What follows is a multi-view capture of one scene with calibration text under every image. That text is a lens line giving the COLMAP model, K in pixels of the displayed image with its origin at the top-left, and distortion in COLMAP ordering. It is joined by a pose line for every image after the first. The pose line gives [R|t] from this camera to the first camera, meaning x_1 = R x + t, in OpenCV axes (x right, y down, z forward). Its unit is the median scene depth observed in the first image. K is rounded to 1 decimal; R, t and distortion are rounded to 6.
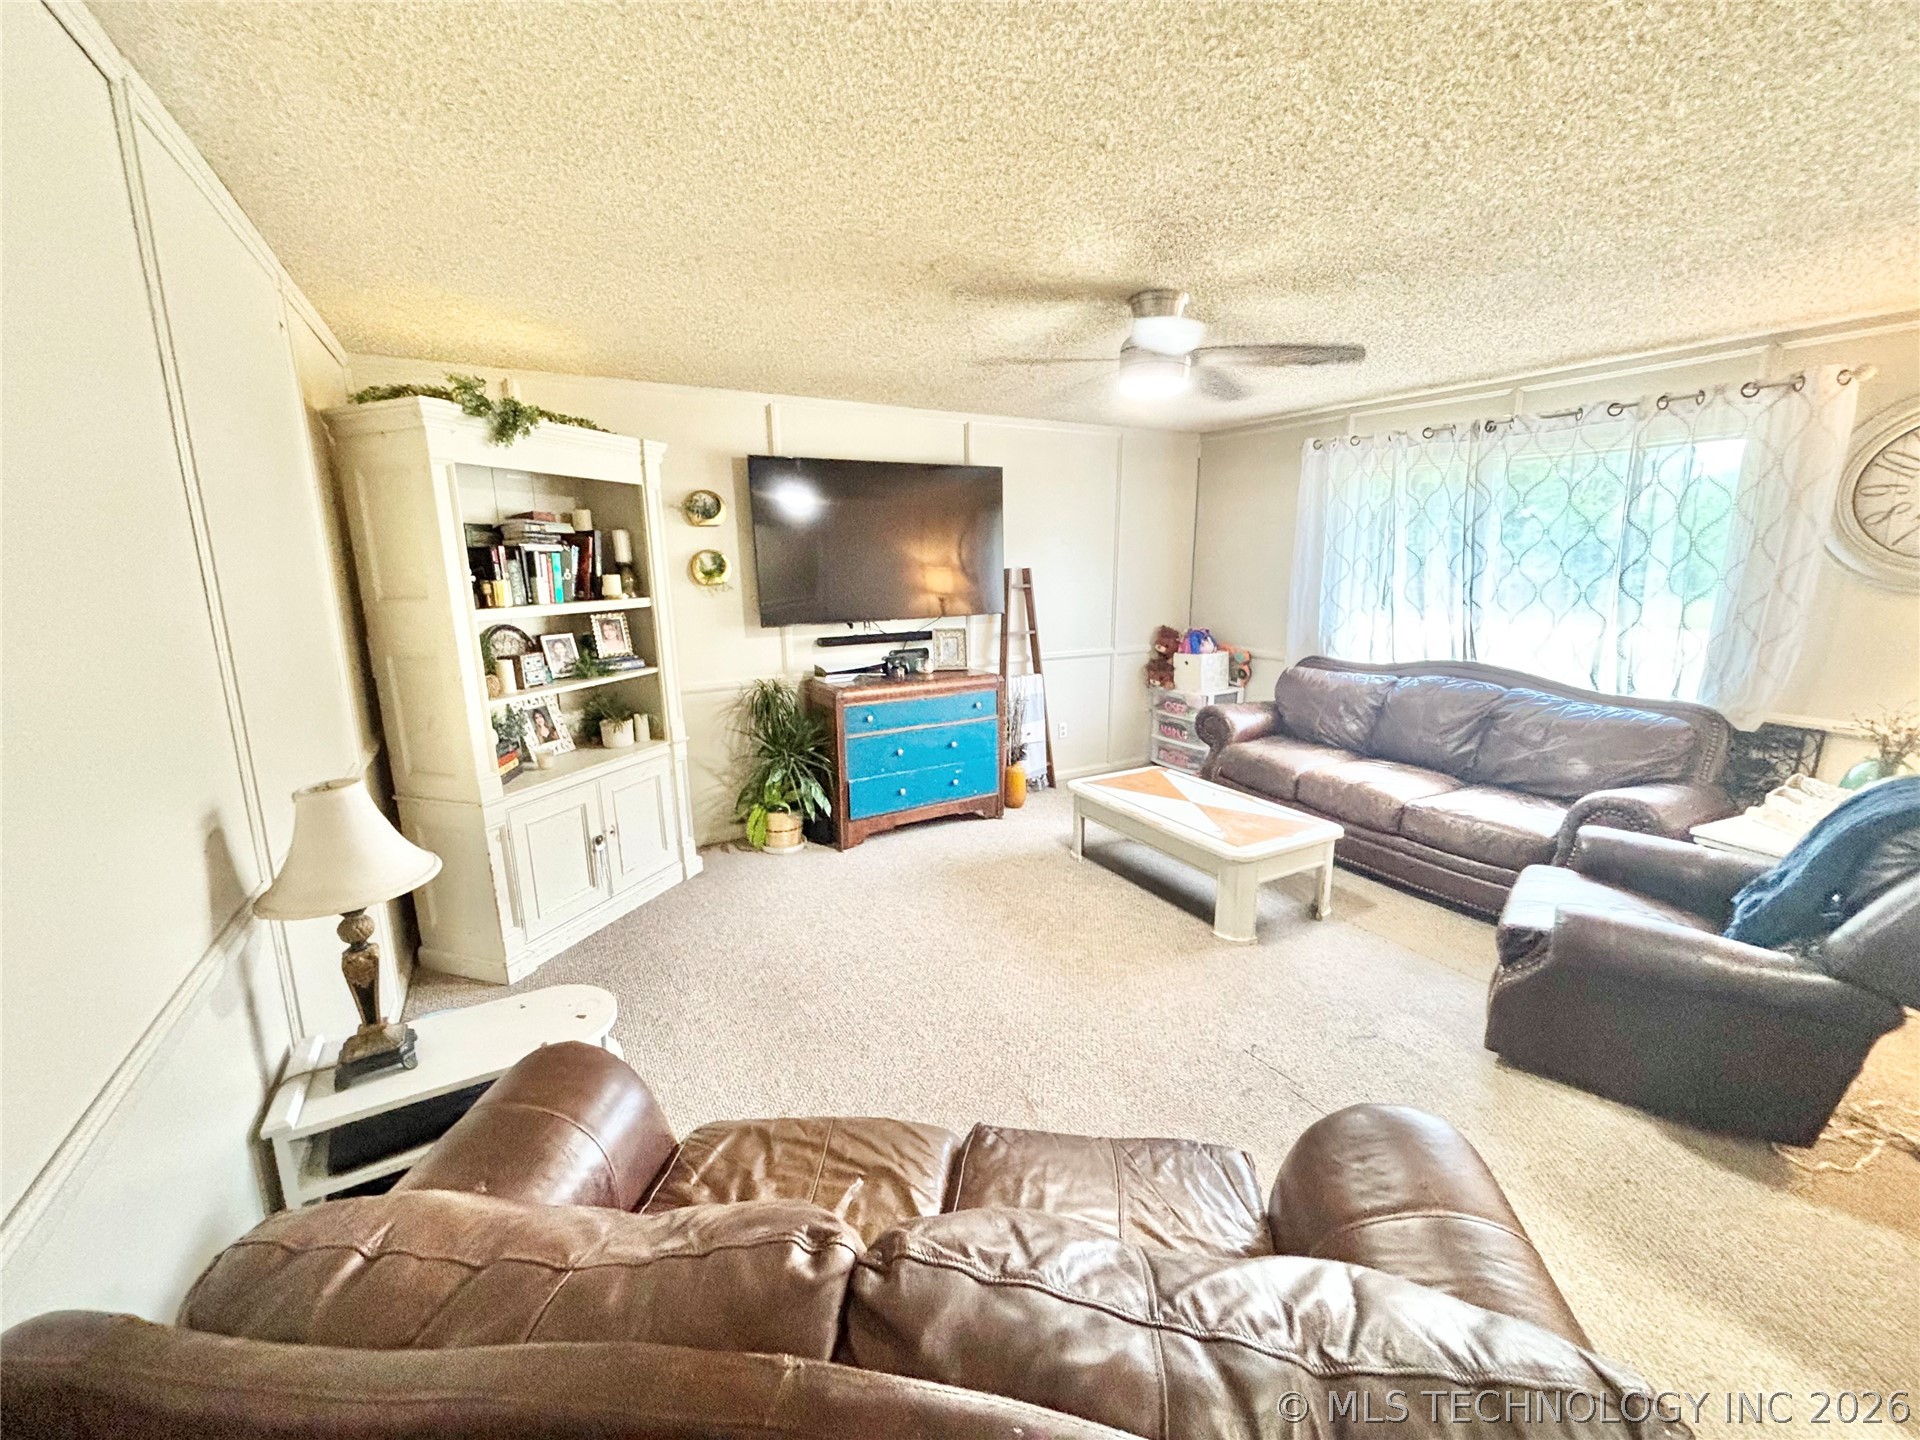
lens RADIAL K [[775.3, 0, 955.2], [0, 775.3, 710.6], [0, 0, 1]] dist [0.000104, 0.000980]
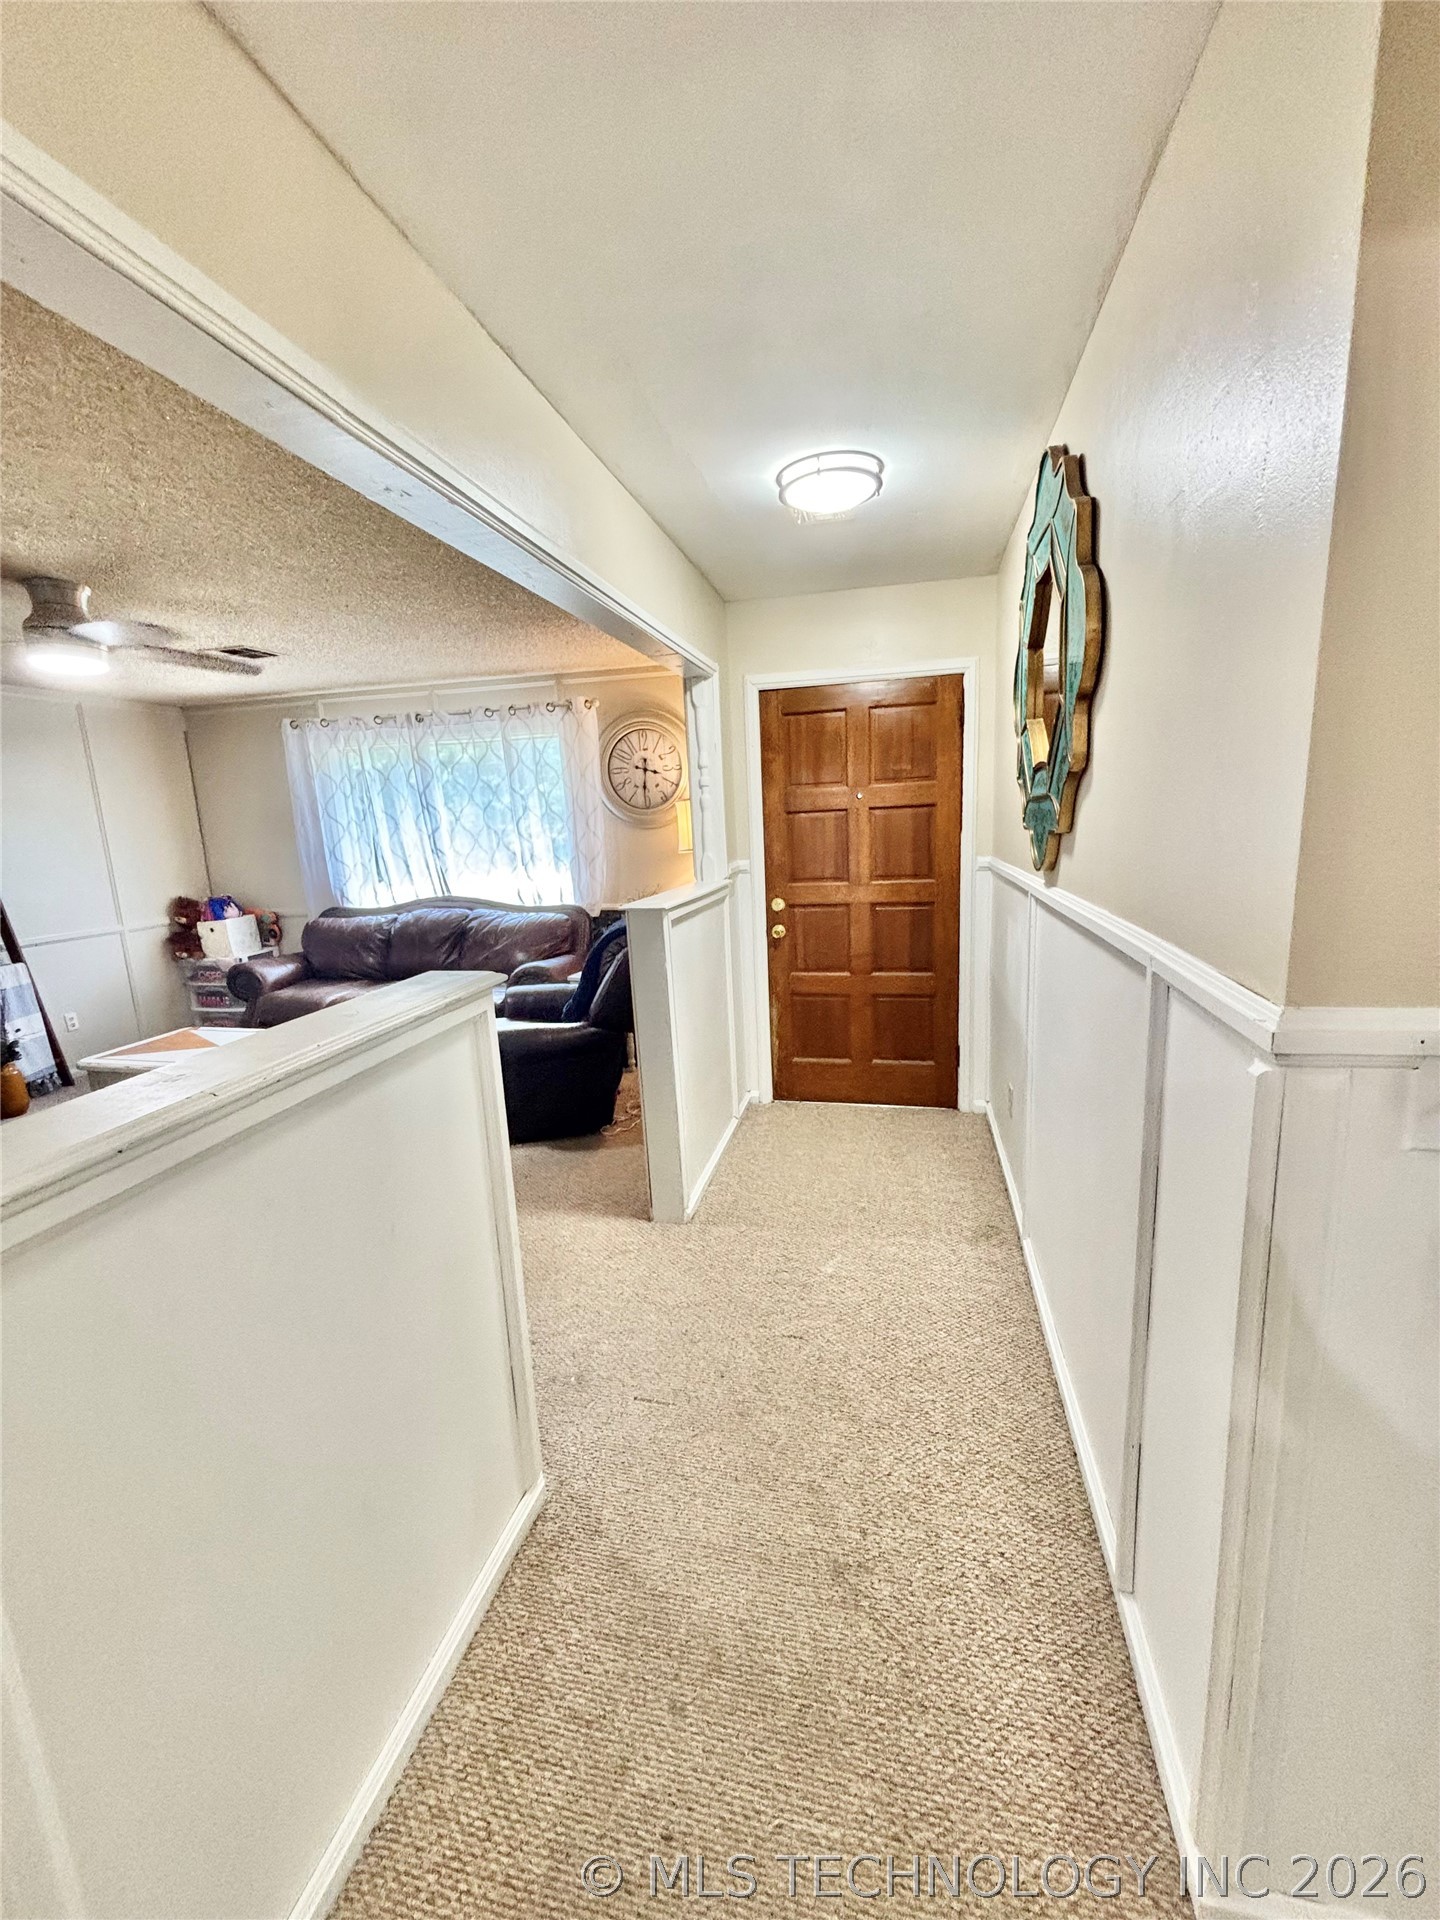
lens RADIAL K [[775.3, 0, 725.5], [0, 775.3, 966.5], [0, 0, 1]] dist [0.000104, 0.000980]
pose [[0.674978, -0.157293, 0.720877, 0.015228], [0.182333, 0.982269, 0.043603, 0.077395], [-0.714954, 0.102009, 0.691690, -0.218397]]
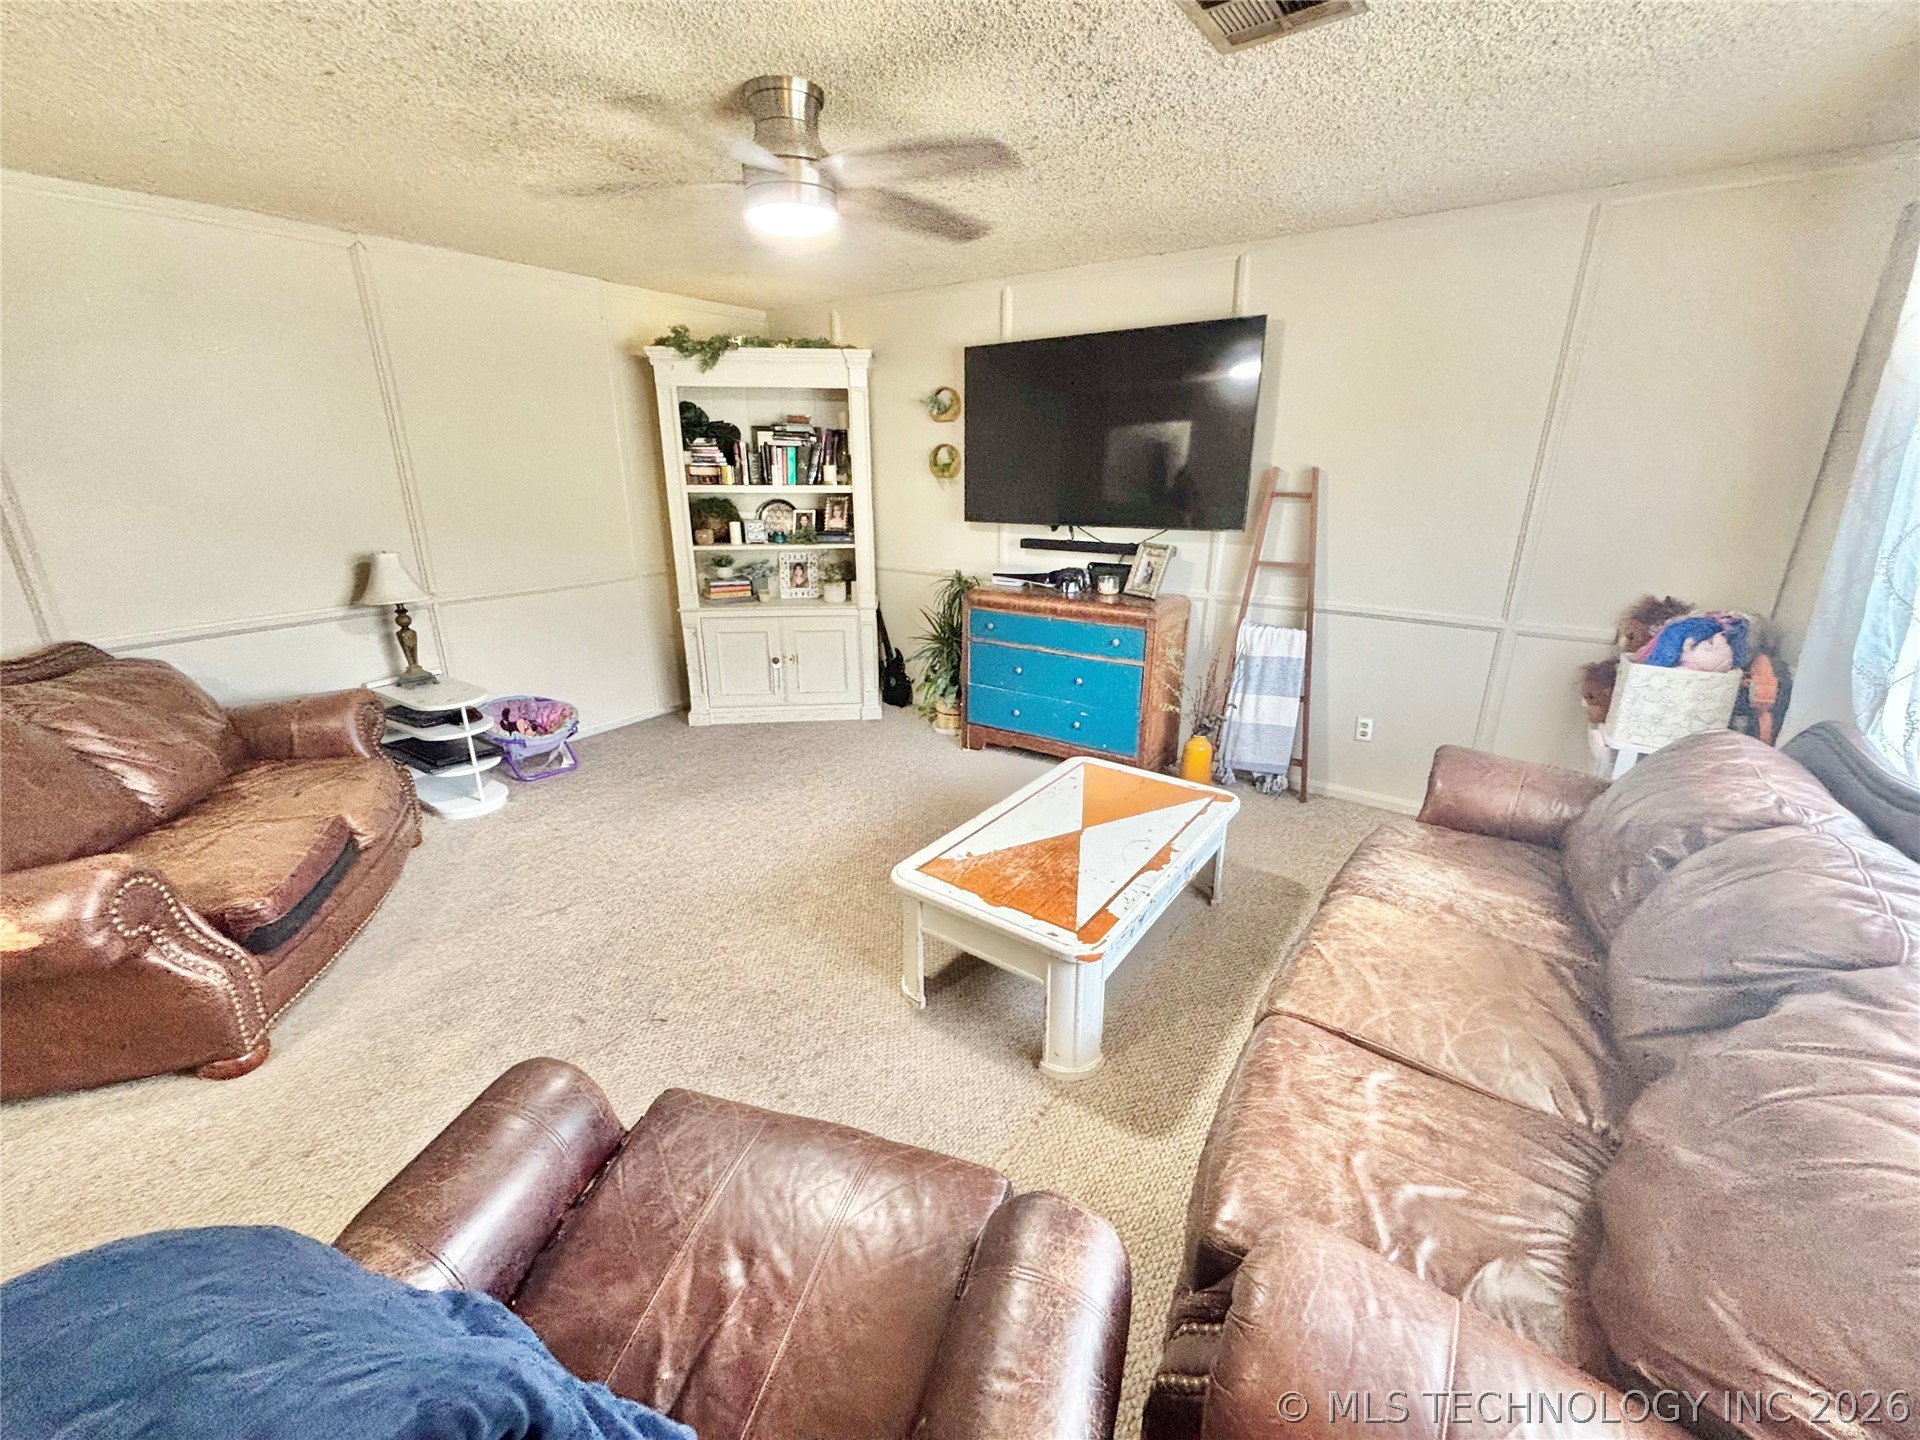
lens RADIAL K [[775.3, 0, 963.8], [0, 775.3, 726.8], [0, 0, 1]] dist [0.000104, 0.000980]
pose [[0.409744, 0.305548, -0.859506, 0.686814], [-0.176862, 0.950964, 0.253746, -0.100811], [0.894891, 0.048043, 0.443692, 0.514533]]
